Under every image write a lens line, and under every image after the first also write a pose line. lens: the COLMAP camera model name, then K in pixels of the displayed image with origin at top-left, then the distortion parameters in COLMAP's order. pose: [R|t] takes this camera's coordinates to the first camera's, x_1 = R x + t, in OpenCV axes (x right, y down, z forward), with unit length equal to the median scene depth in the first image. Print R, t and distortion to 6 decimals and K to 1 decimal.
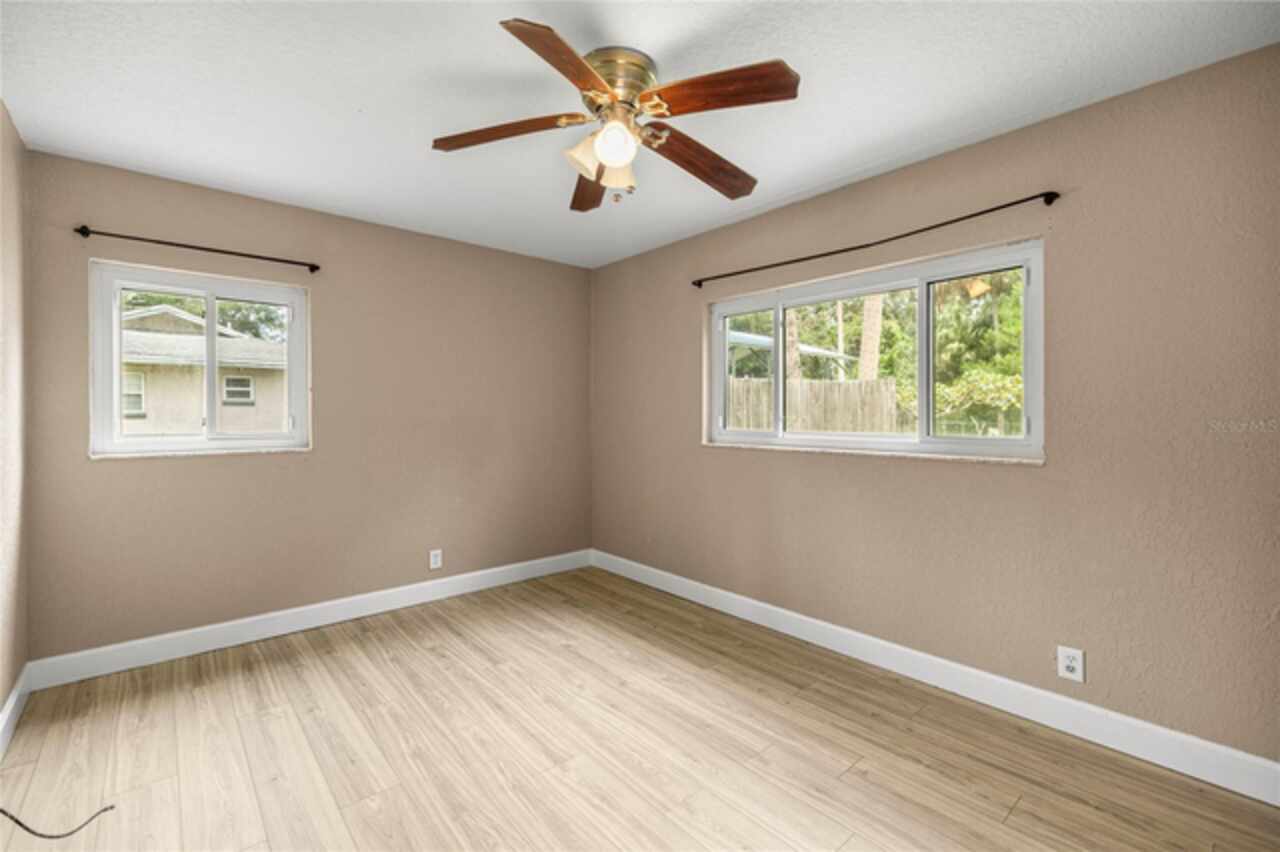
lens RADIAL K [[551.4, 0, 640.0], [0, 551.4, 426.0], [0, 0, 1]] dist [0.002070, 0.000553]
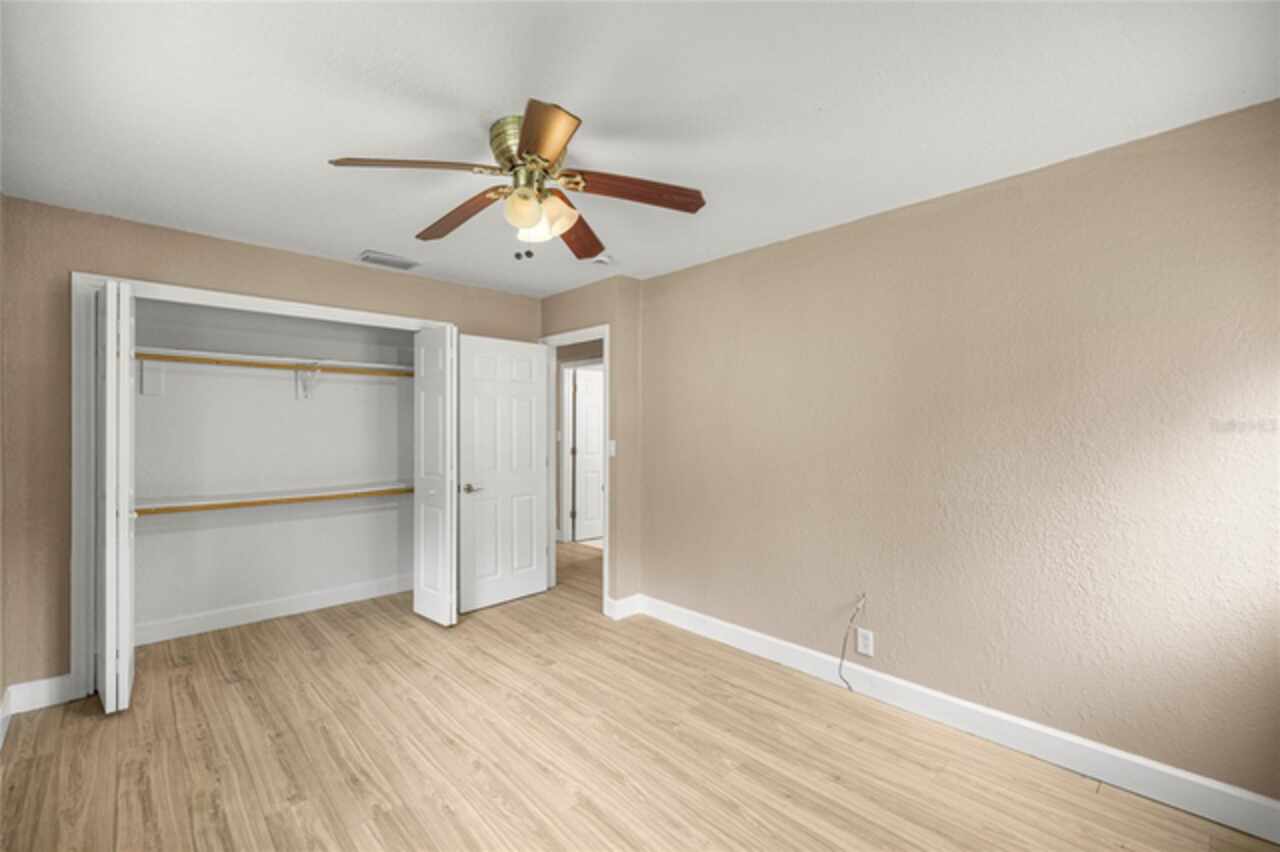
lens RADIAL K [[543.2, 0, 637.0], [0, 543.2, 422.8], [0, 0, 1]] dist [0.007474, -0.000694]
pose [[-0.999583, 0.000002, -0.028868, -0.220117], [-0.000213, 0.999972, 0.007460, -0.091113], [0.028867, 0.007463, -0.999555, 2.063233]]
